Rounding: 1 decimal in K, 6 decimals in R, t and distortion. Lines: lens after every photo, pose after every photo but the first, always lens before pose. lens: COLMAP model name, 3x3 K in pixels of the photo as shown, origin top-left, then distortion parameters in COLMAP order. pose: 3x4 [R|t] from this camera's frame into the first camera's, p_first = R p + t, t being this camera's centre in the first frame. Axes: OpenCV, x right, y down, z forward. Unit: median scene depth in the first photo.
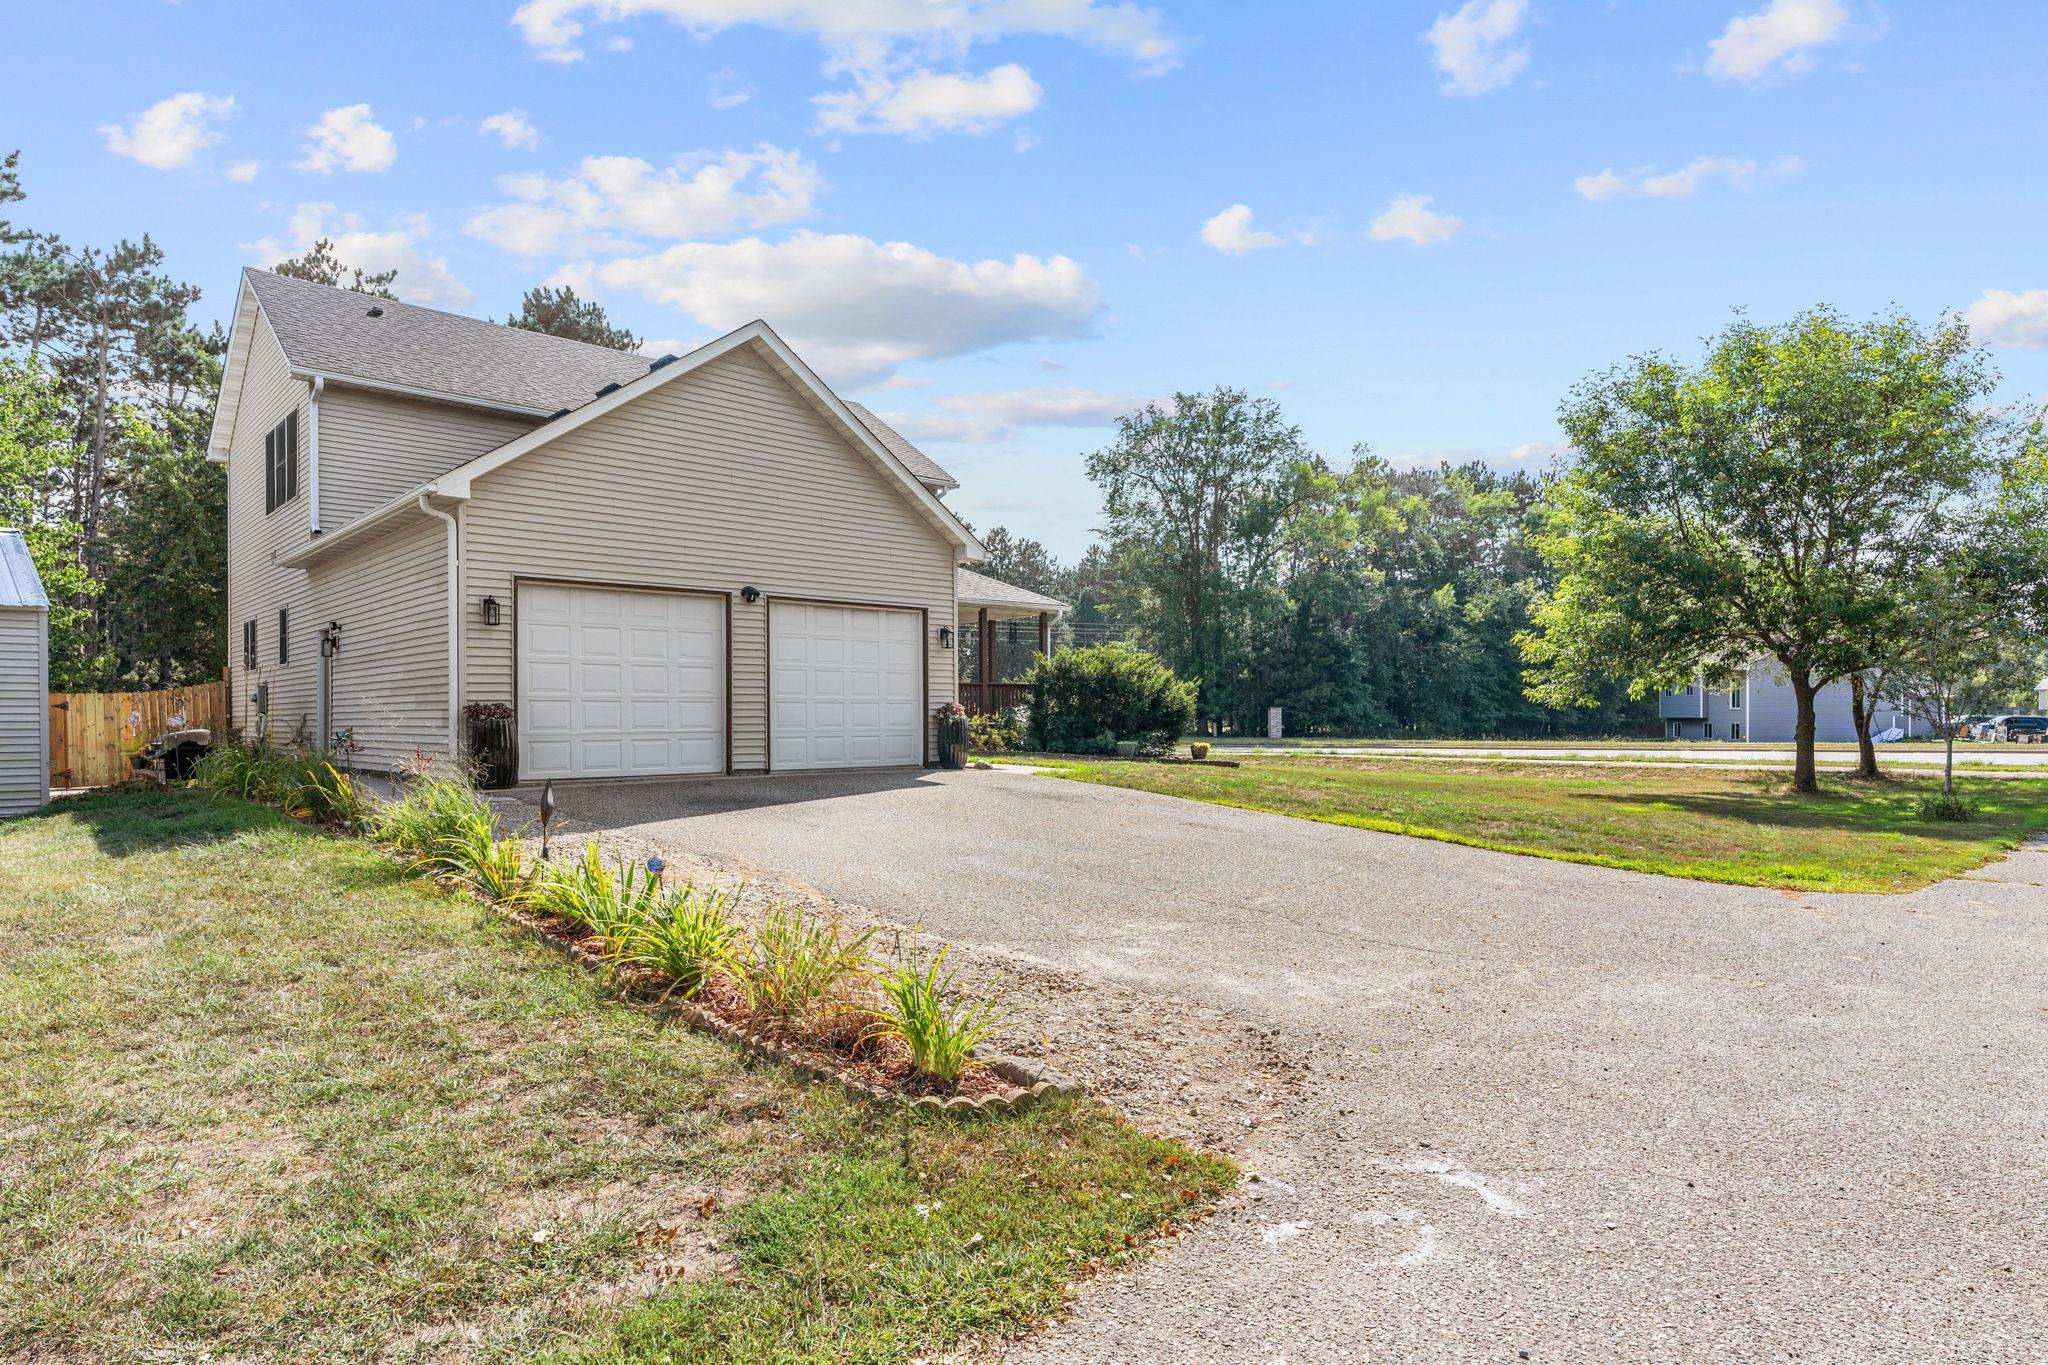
lens RADIAL K [[1176.2, 0, 1018.0], [0, 1176.2, 721.5], [0, 0, 1]] dist [0.011162, -0.001883]
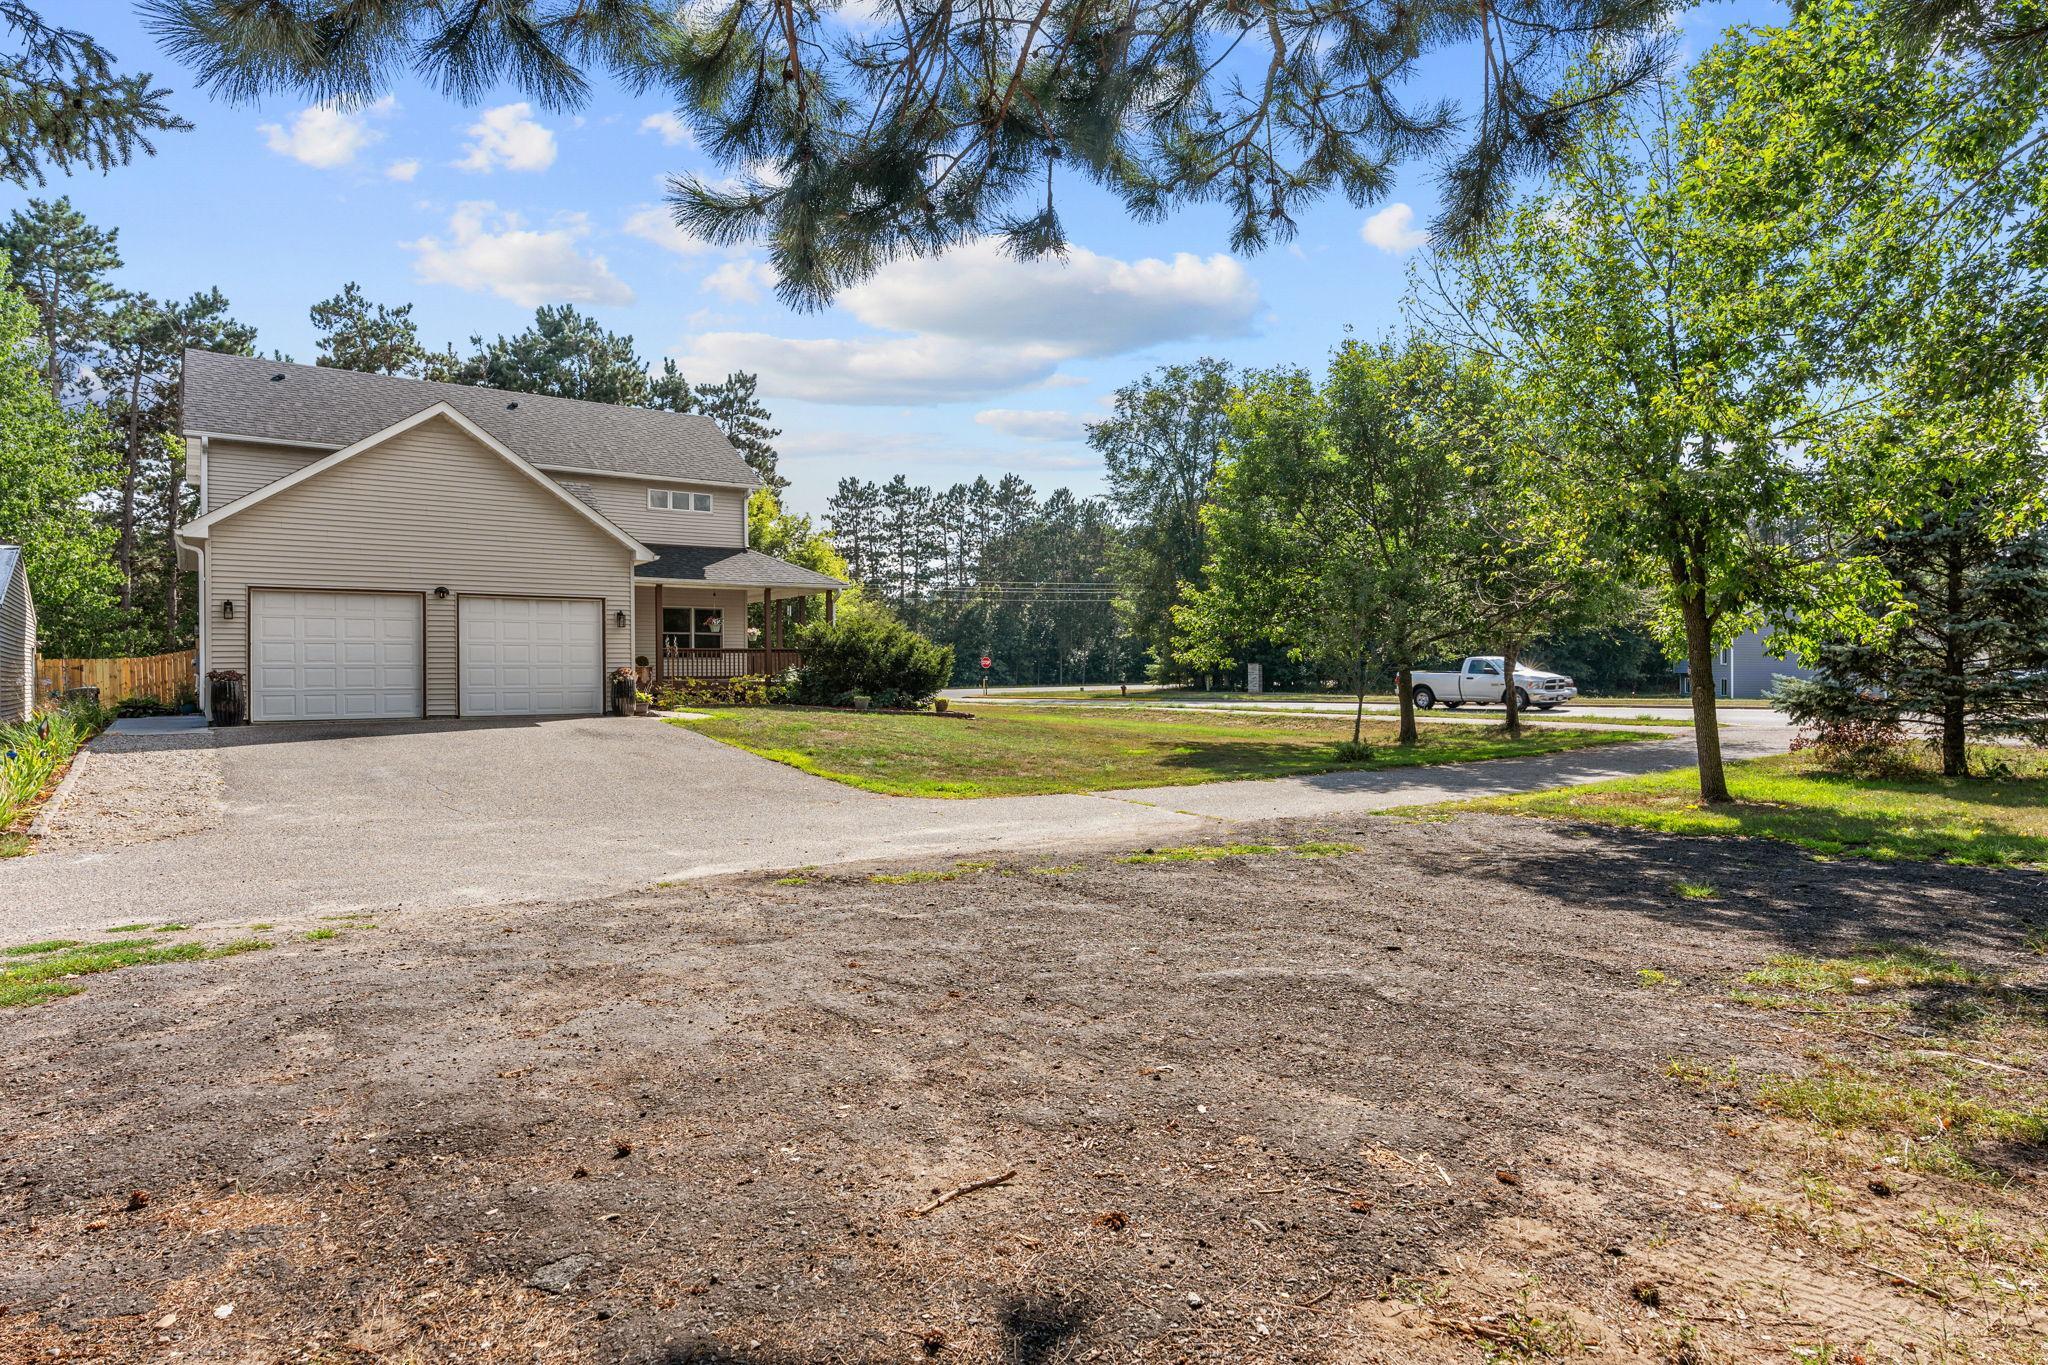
lens RADIAL K [[1176.2, 0, 1000.9], [0, 1176.2, 667.8], [0, 0, 1]] dist [0.011162, -0.001883]
pose [[0.992255, 0.000176, -0.124218, 0.427897], [-0.000950, 0.999981, -0.006170, -0.005588], [0.124214, 0.006241, 0.992236, -0.233812]]
